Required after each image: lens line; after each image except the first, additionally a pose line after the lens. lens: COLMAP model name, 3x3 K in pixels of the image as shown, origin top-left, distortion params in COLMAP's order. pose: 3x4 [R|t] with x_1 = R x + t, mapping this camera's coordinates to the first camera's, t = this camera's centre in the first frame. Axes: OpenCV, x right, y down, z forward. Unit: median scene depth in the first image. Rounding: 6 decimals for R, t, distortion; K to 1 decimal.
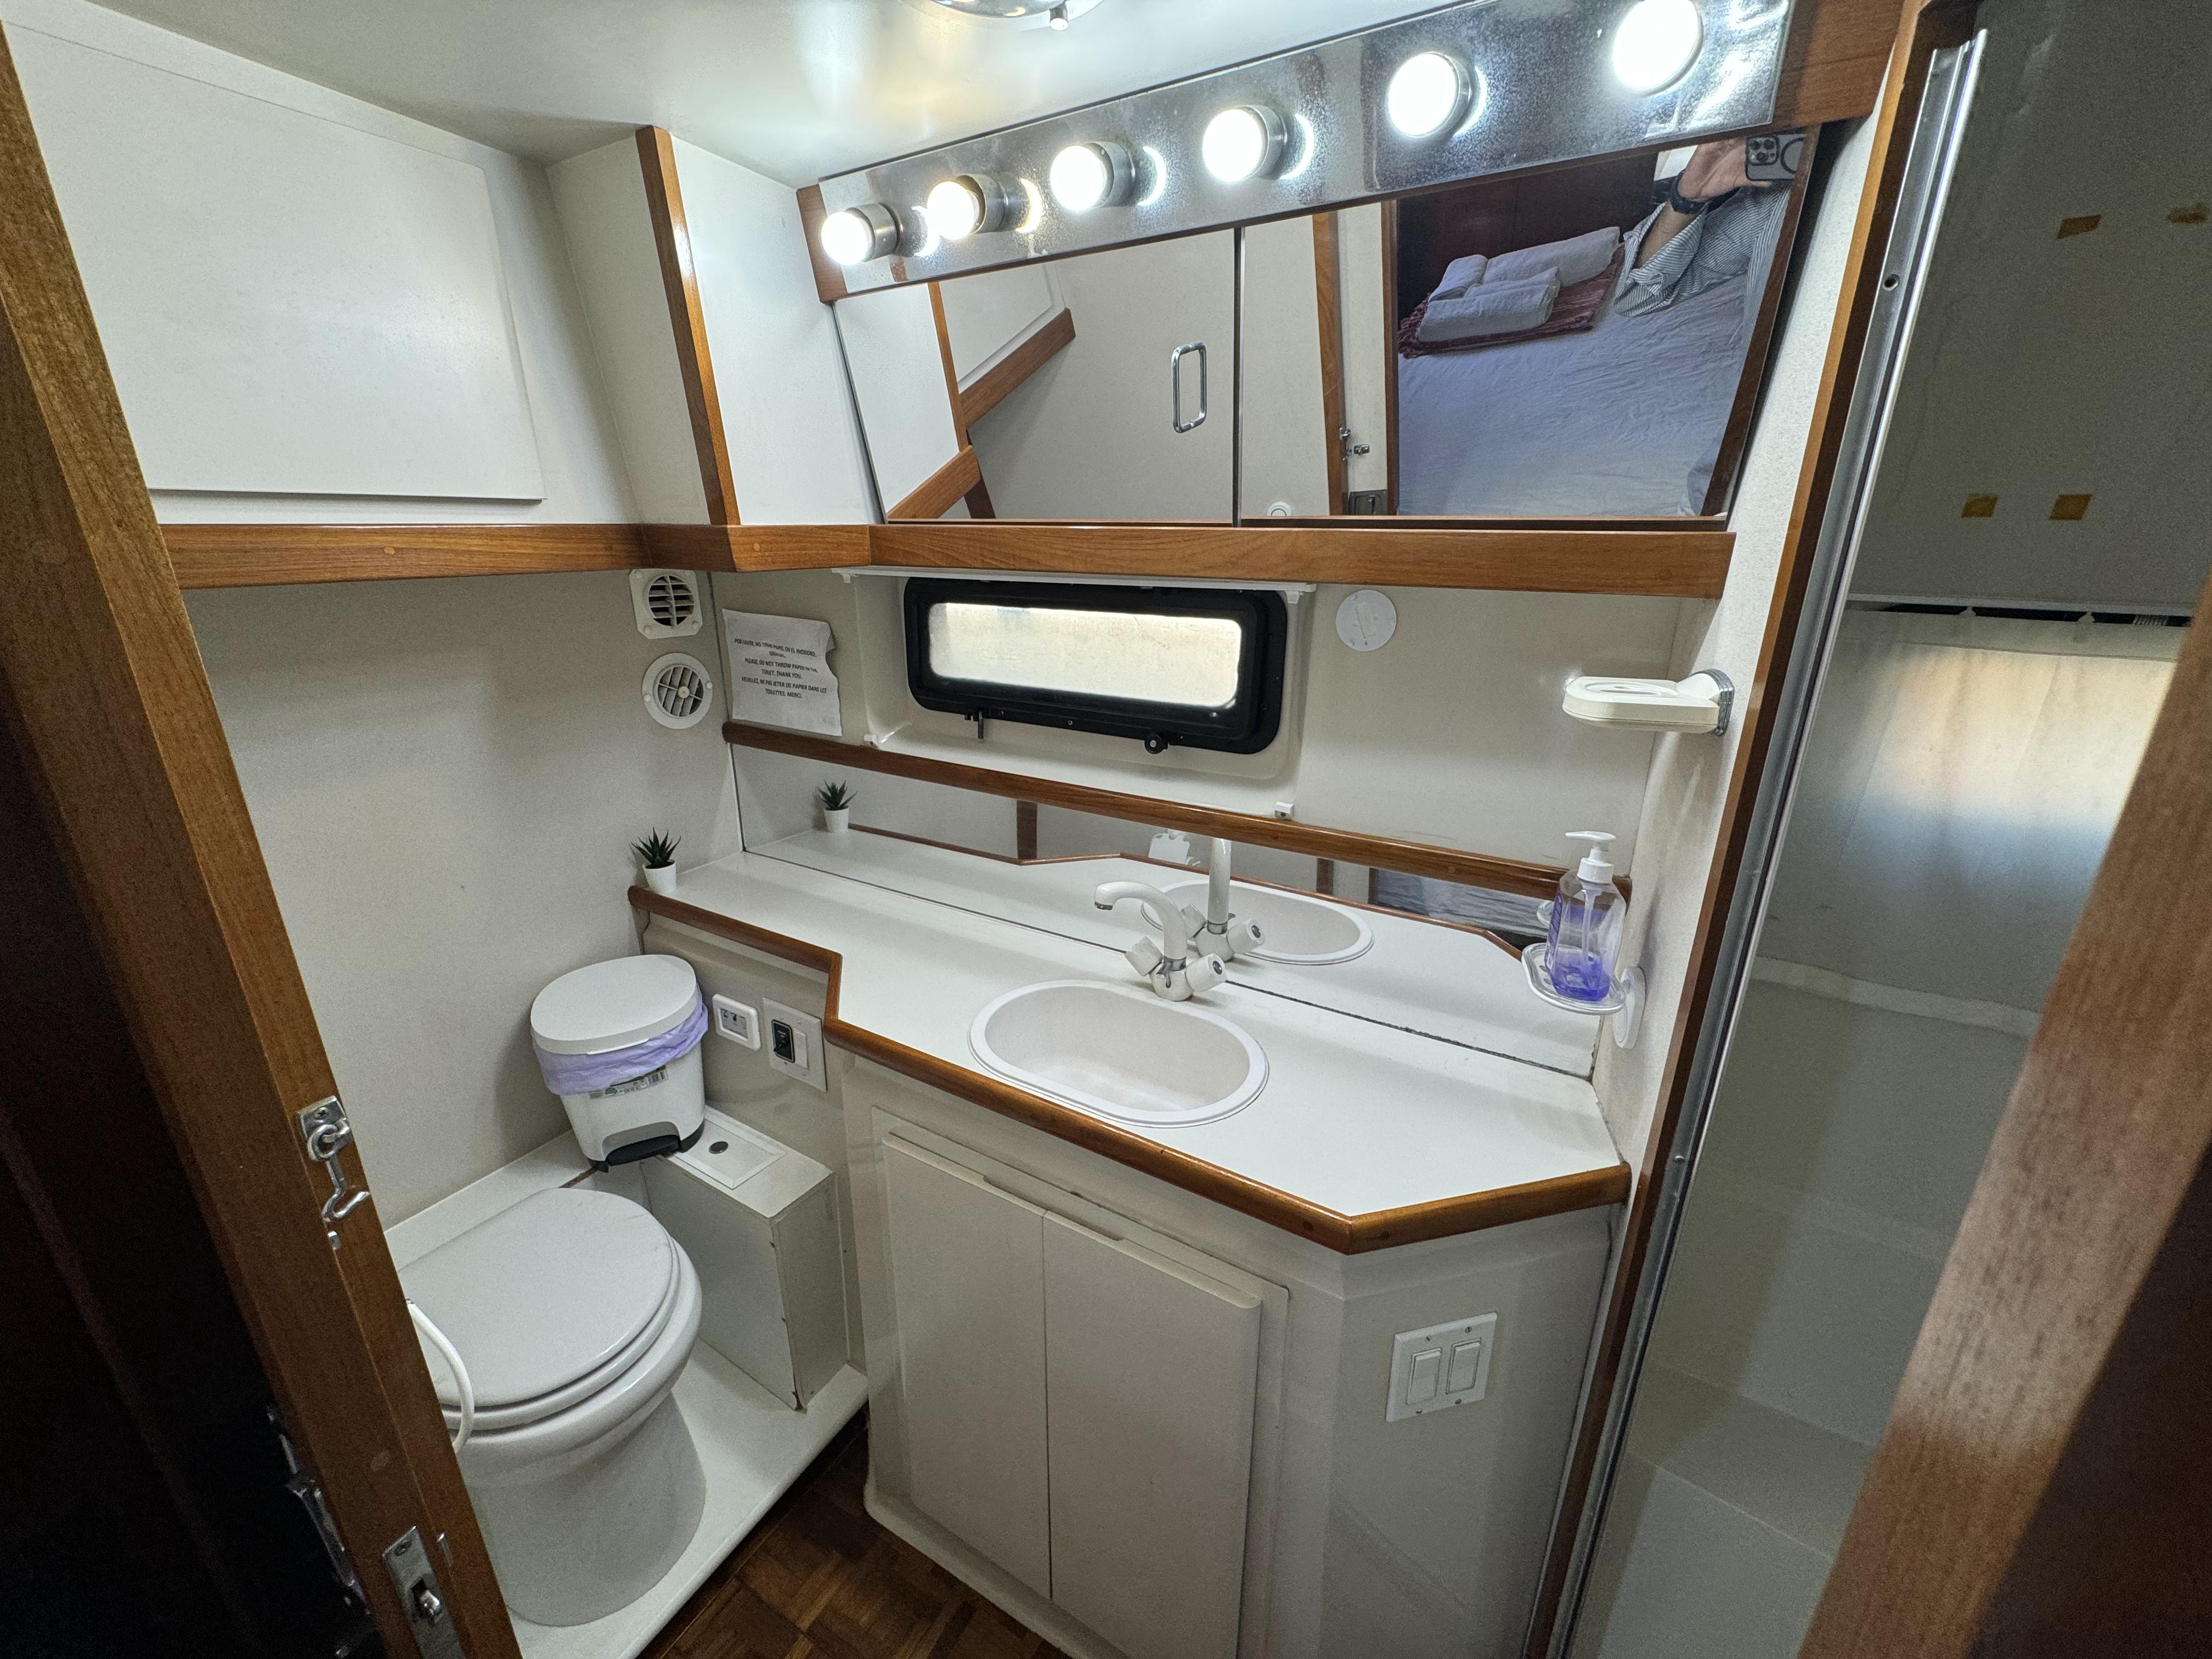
lens RADIAL K [[884.0, 0, 1106.0], [0, 884.0, 829.5], [0, 0, 1]] dist [-0.001293, 0.000515]
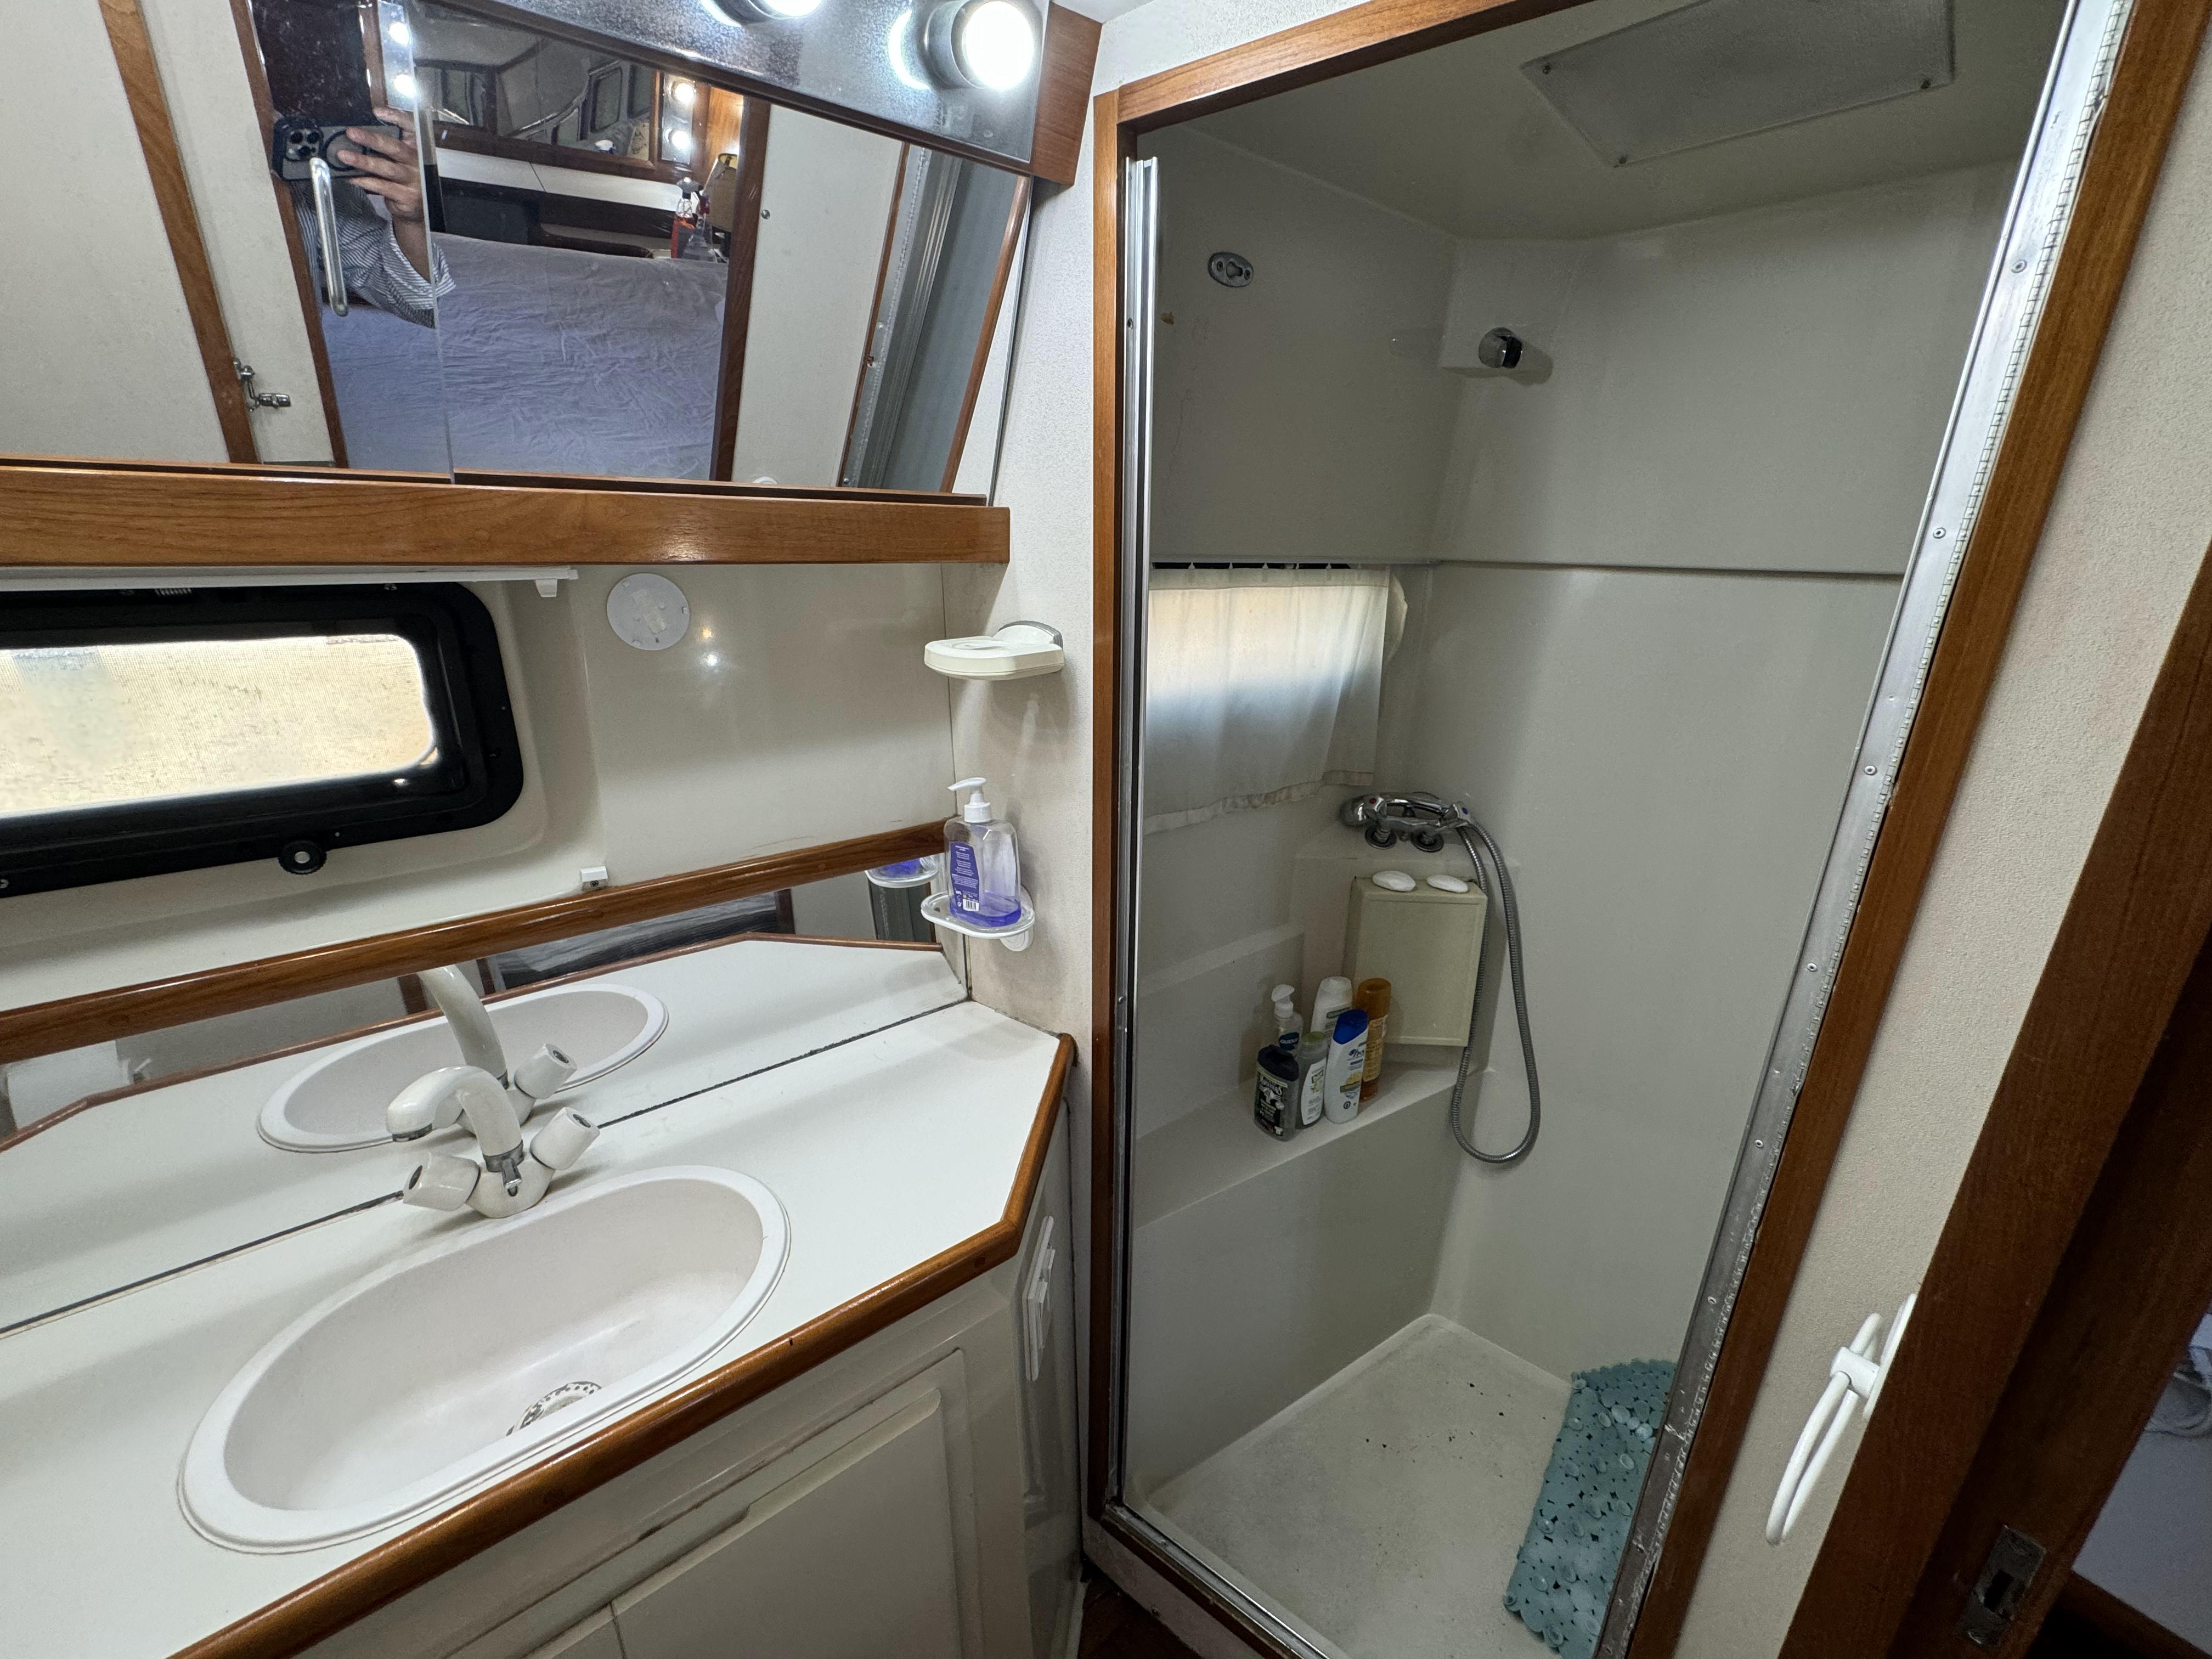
lens RADIAL K [[884.0, 0, 1106.0], [0, 884.0, 829.5], [0, 0, 1]] dist [-0.001293, 0.000515]
pose [[0.349967, -0.298302, 0.887997, -0.293444], [0.288560, 0.936177, 0.200763, -0.084418], [-0.891210, 0.185980, 0.413709, 0.305810]]
